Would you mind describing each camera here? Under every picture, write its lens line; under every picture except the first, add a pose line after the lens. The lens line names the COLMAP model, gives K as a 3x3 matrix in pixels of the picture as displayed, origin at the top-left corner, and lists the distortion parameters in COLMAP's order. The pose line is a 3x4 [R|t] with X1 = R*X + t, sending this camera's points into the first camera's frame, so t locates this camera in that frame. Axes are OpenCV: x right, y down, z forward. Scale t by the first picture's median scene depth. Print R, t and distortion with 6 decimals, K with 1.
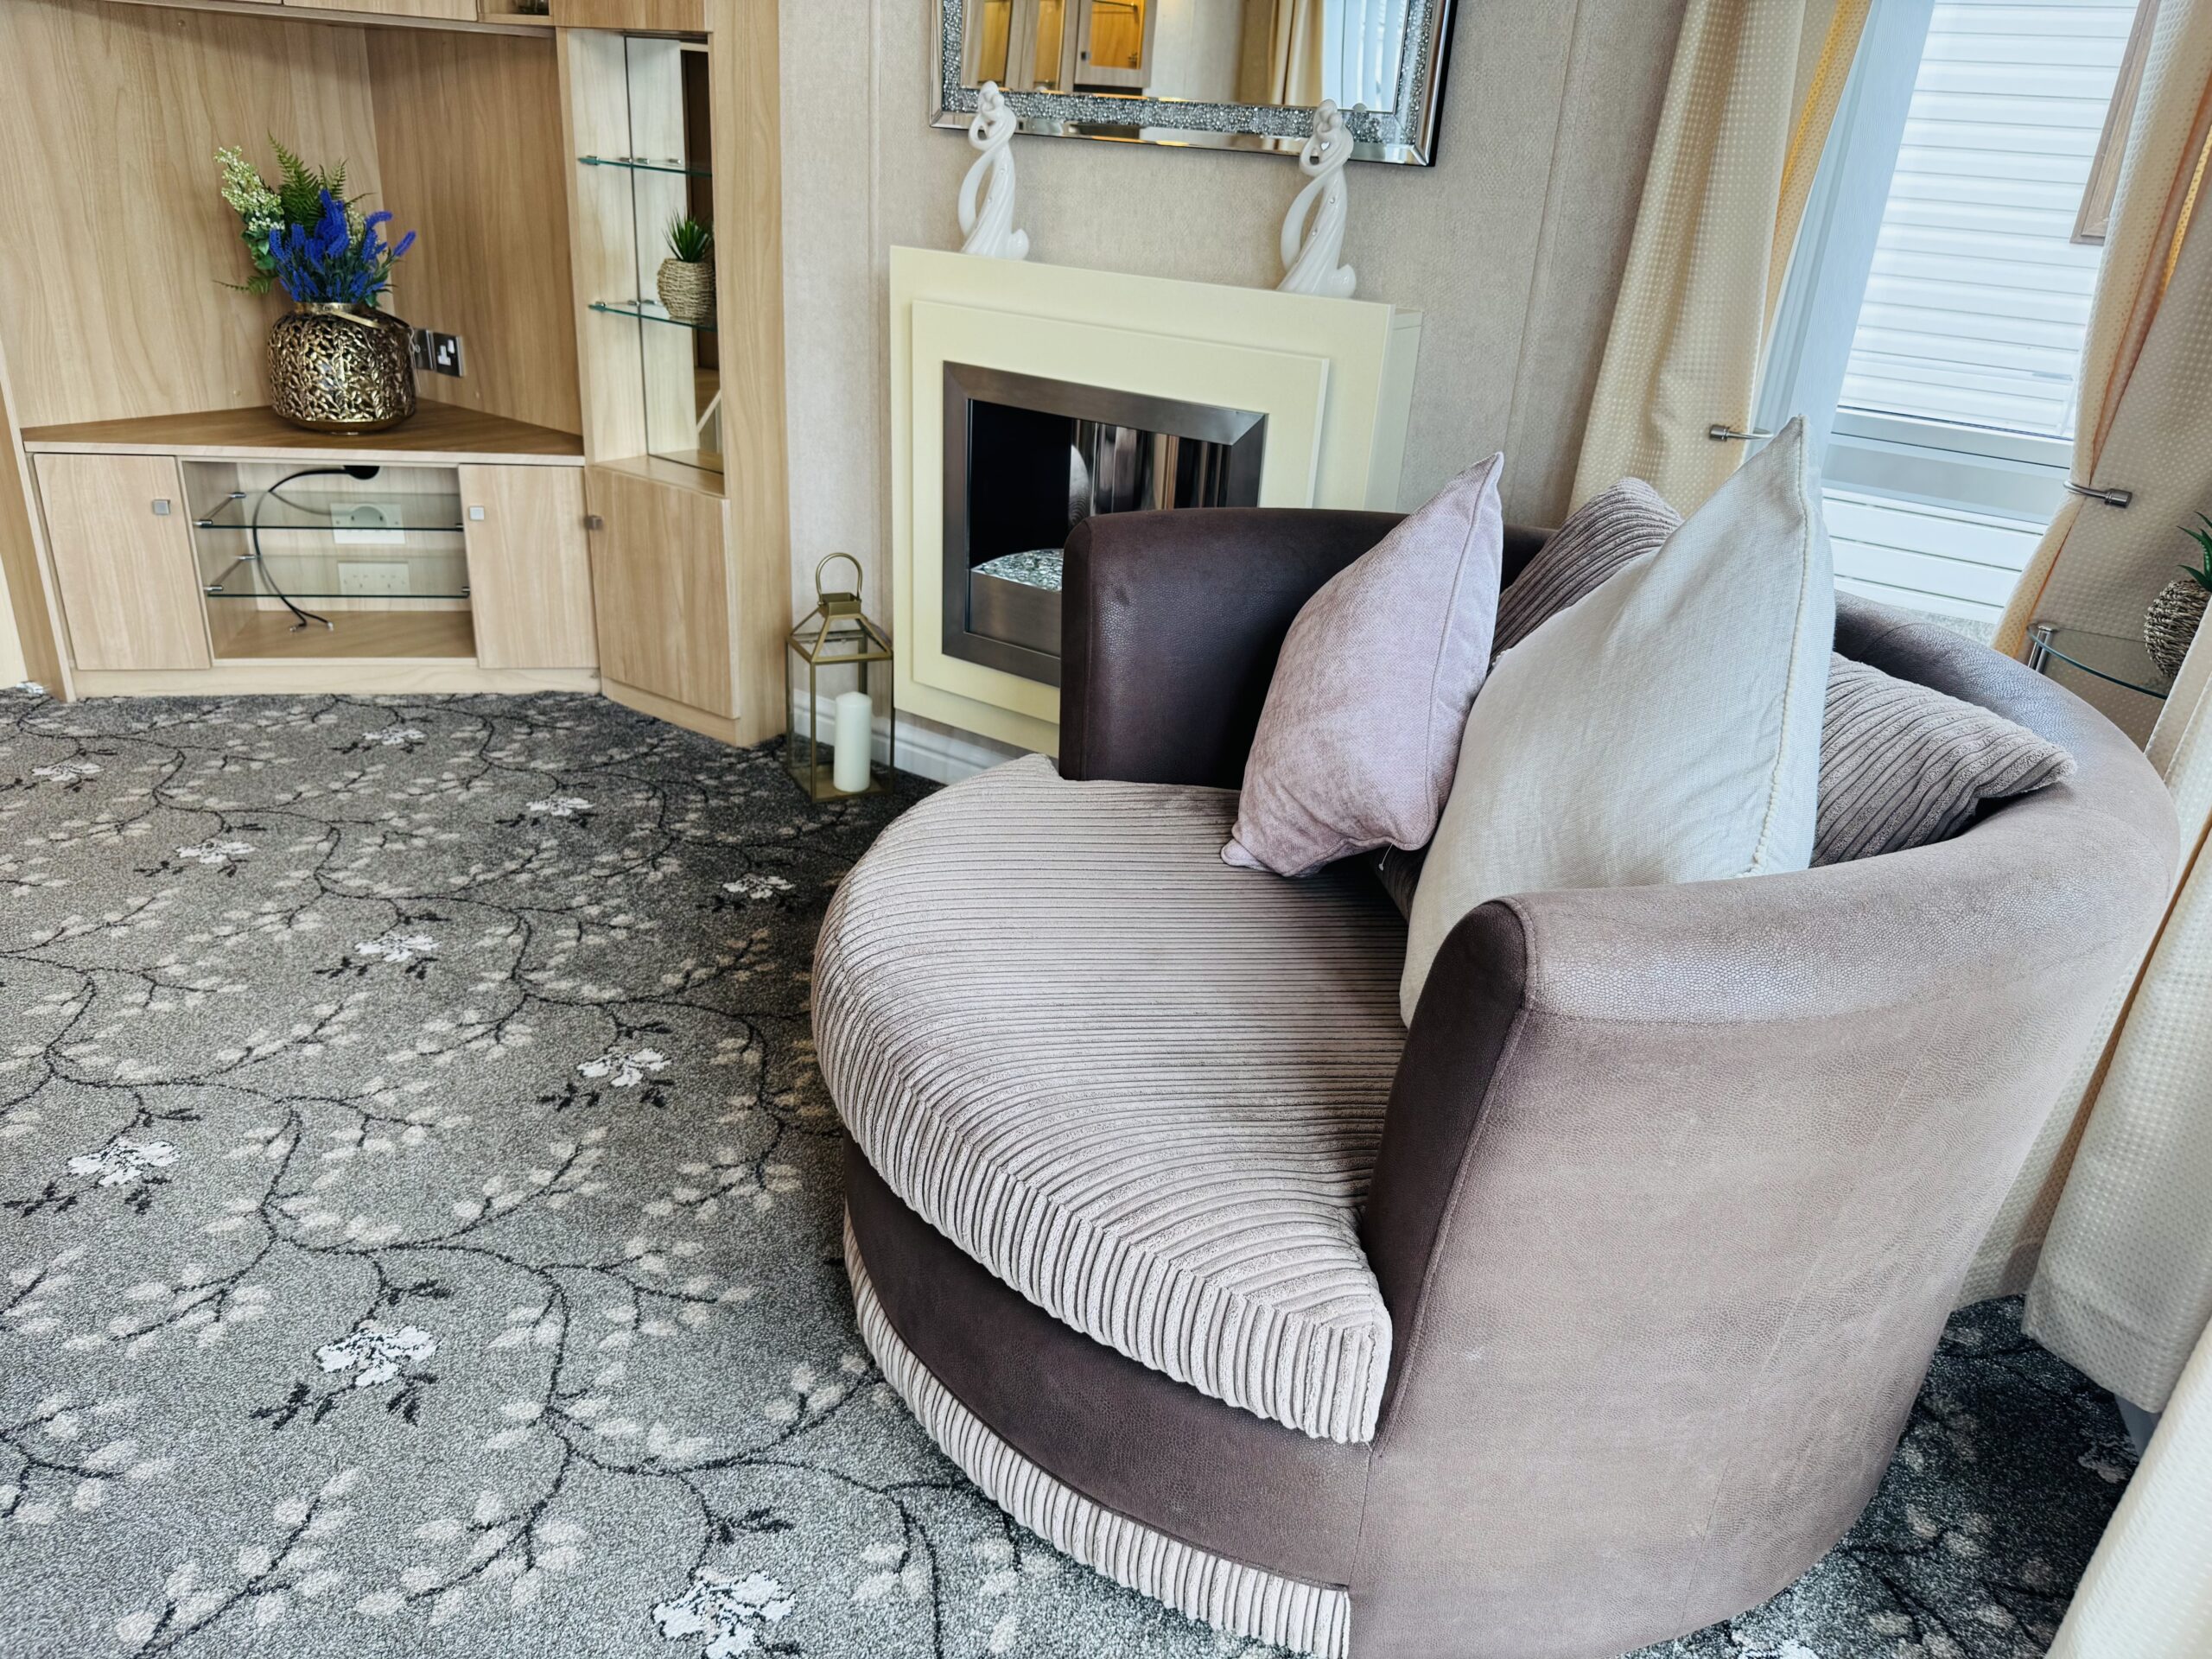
lens RADIAL K [[1538.9, 0, 1106.0], [0, 1538.9, 829.5], [0, 0, 1]] dist [0.053316, -0.102056]
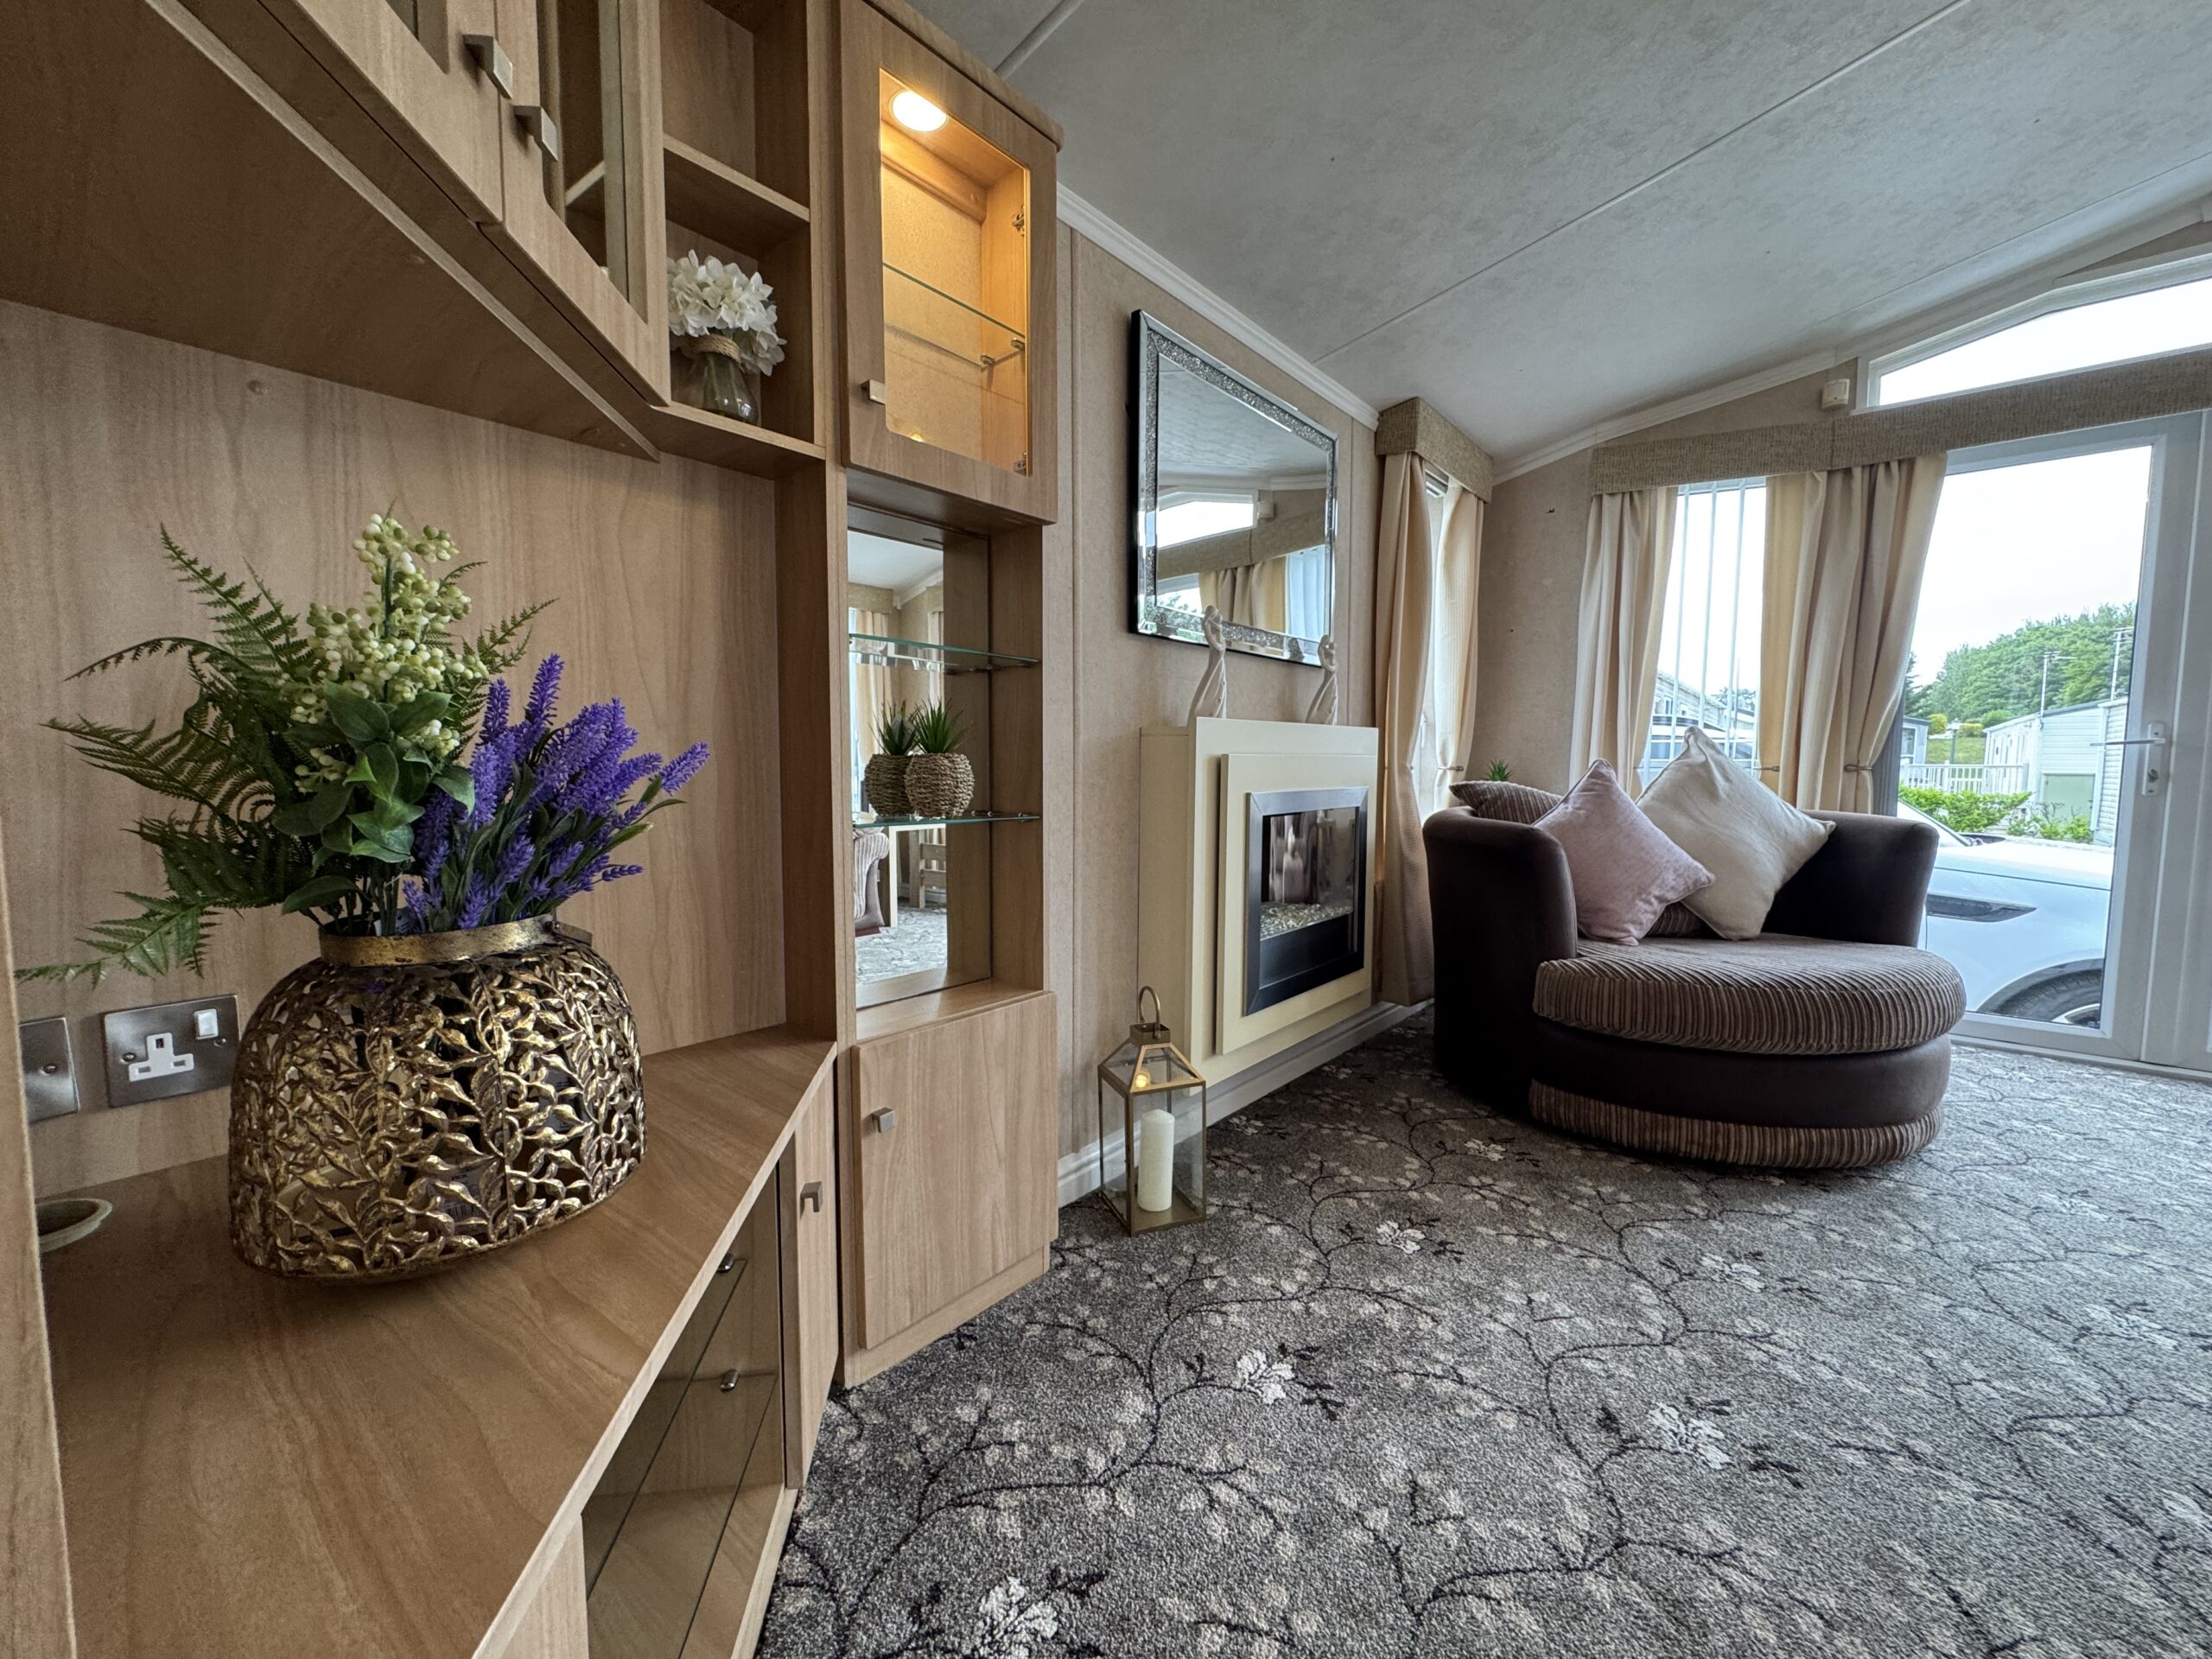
lens RADIAL K [[883.8, 0, 1105.1], [0, 883.8, 828.4], [0, 0, 1]] dist [-0.003237, 0.000304]
pose [[0.110387, -0.135736, 0.984576, -0.876758], [0.409173, 0.908992, 0.079440, -0.389961], [-0.905755, 0.394093, 0.155881, 1.005506]]
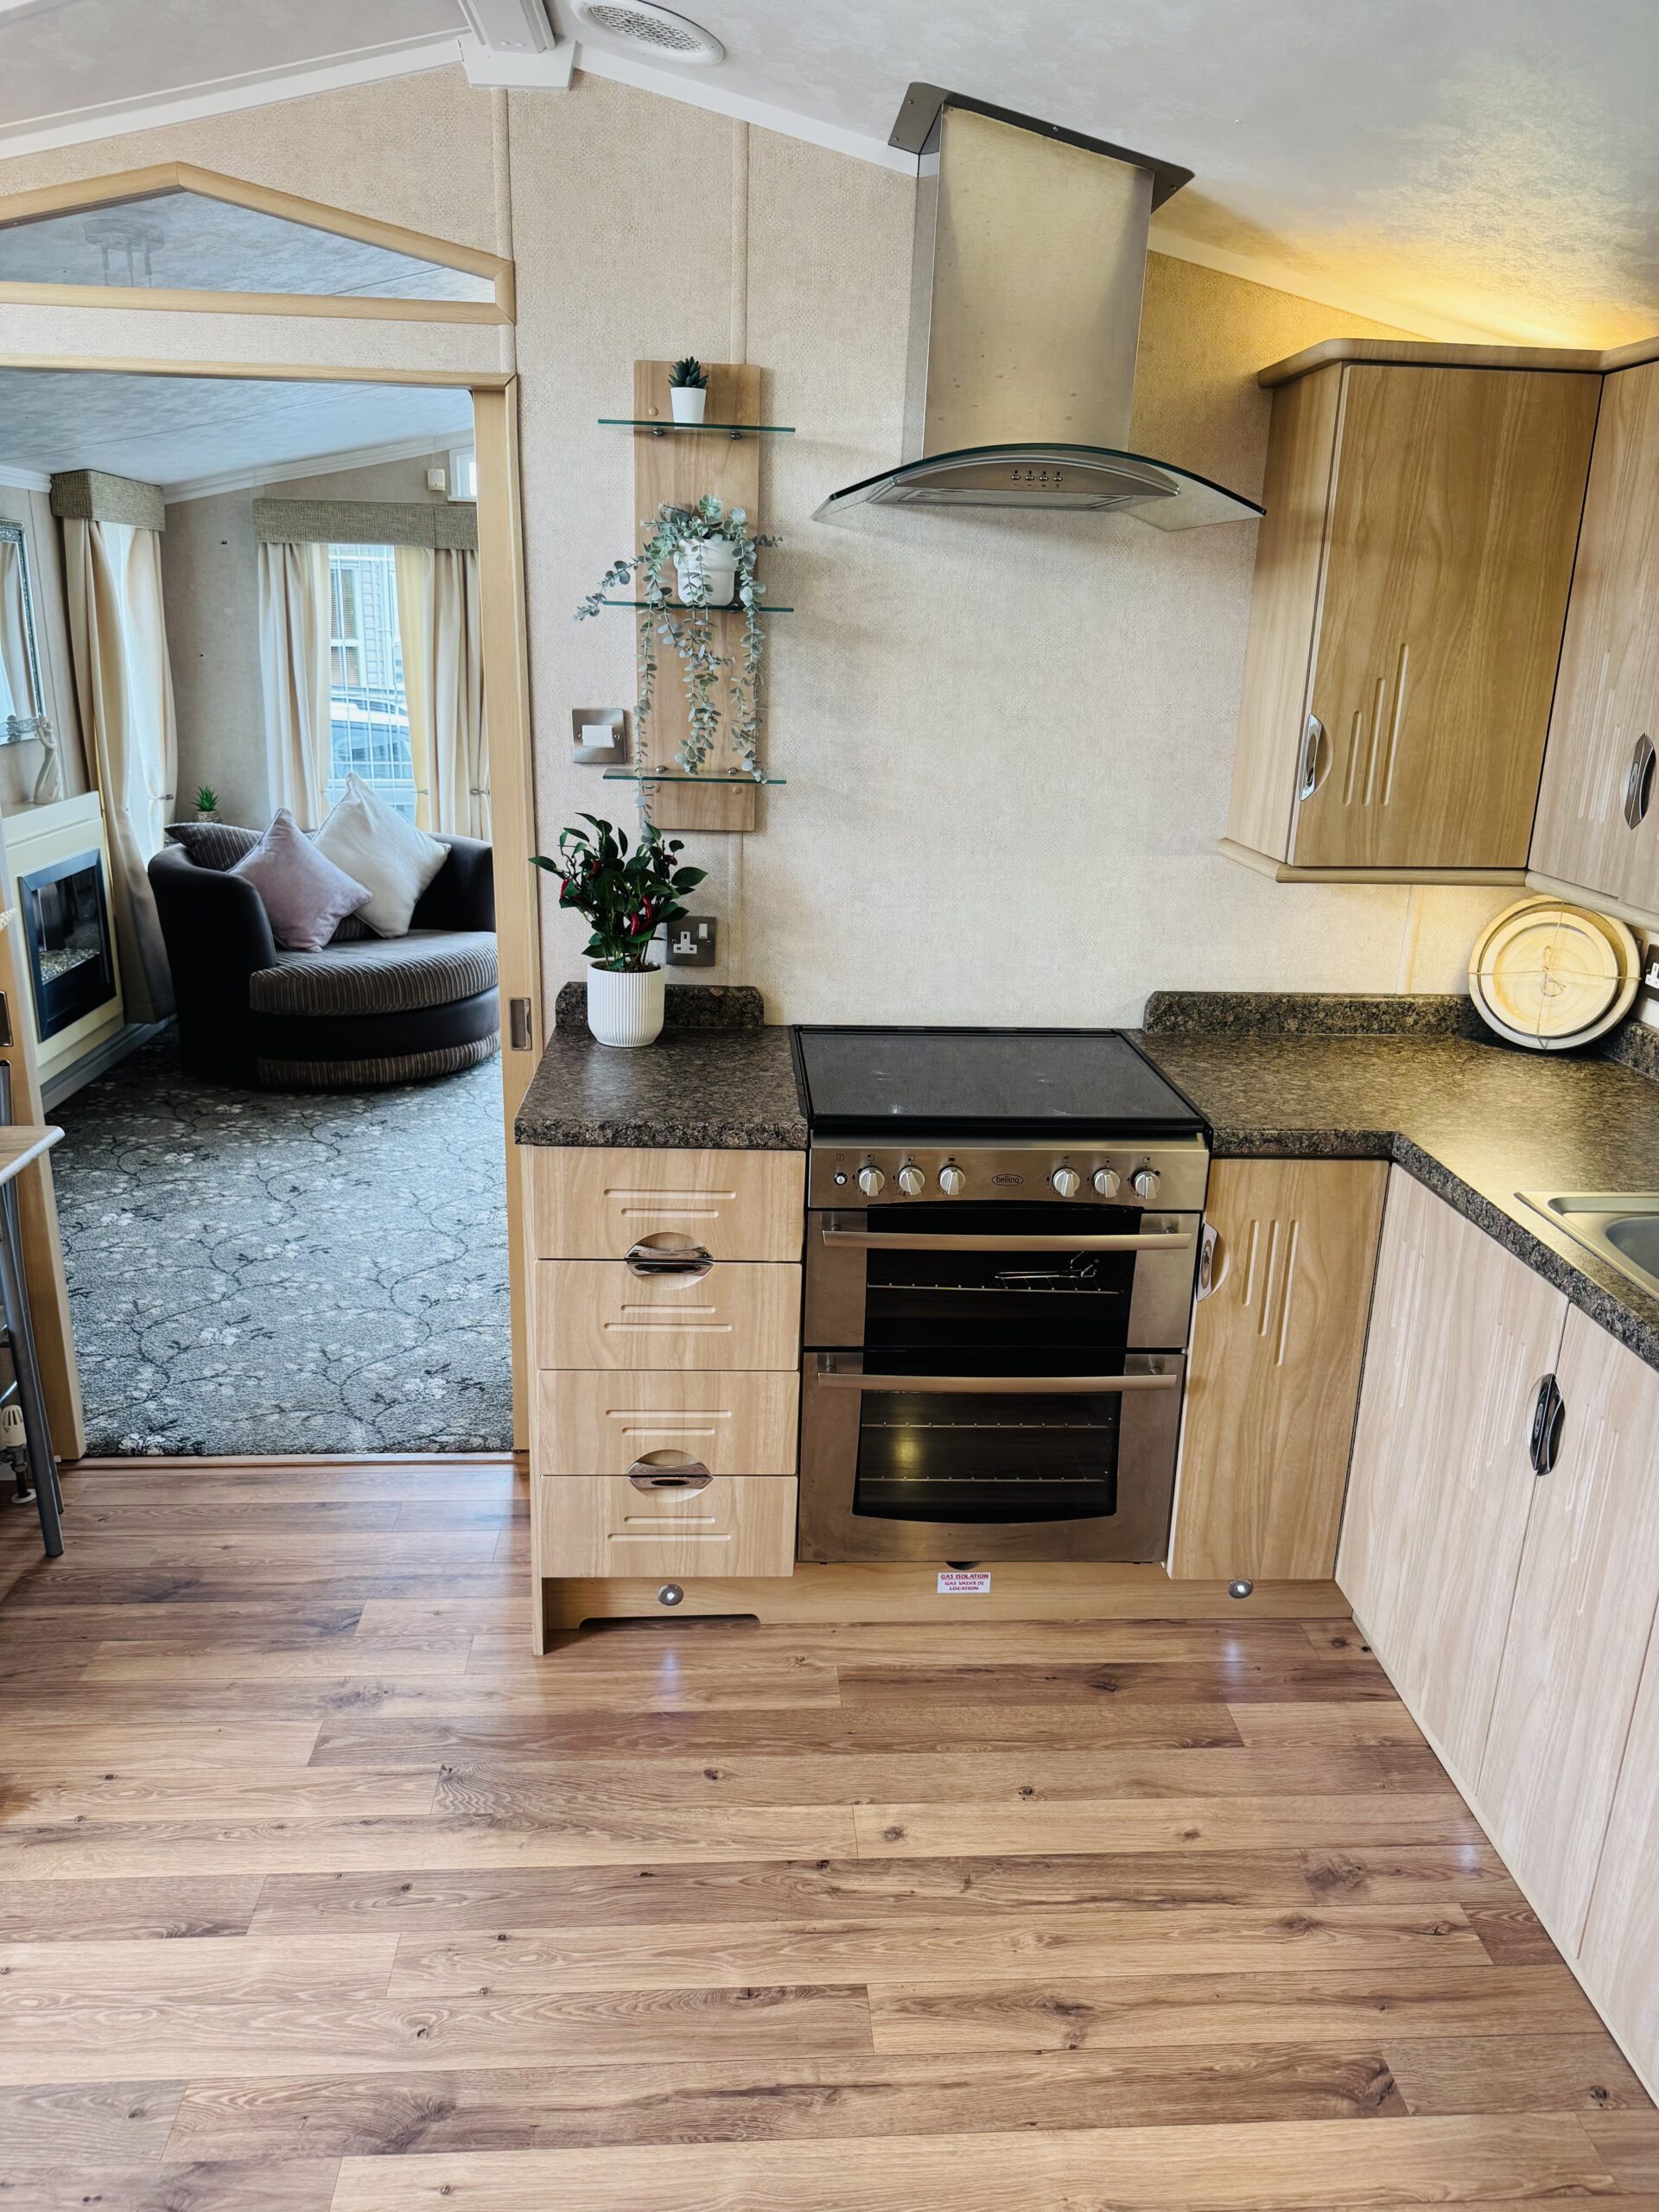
lens RADIAL K [[1552.9, 0, 829.6], [0, 1552.9, 1118.1], [0, 0, 1]] dist [0.067388, -0.105474]
pose [[-0.612861, -0.309499, 0.727057, -2.055451], [0.262593, 0.788042, 0.556808, -0.838381], [-0.745282, 0.532166, -0.401688, 1.176197]]
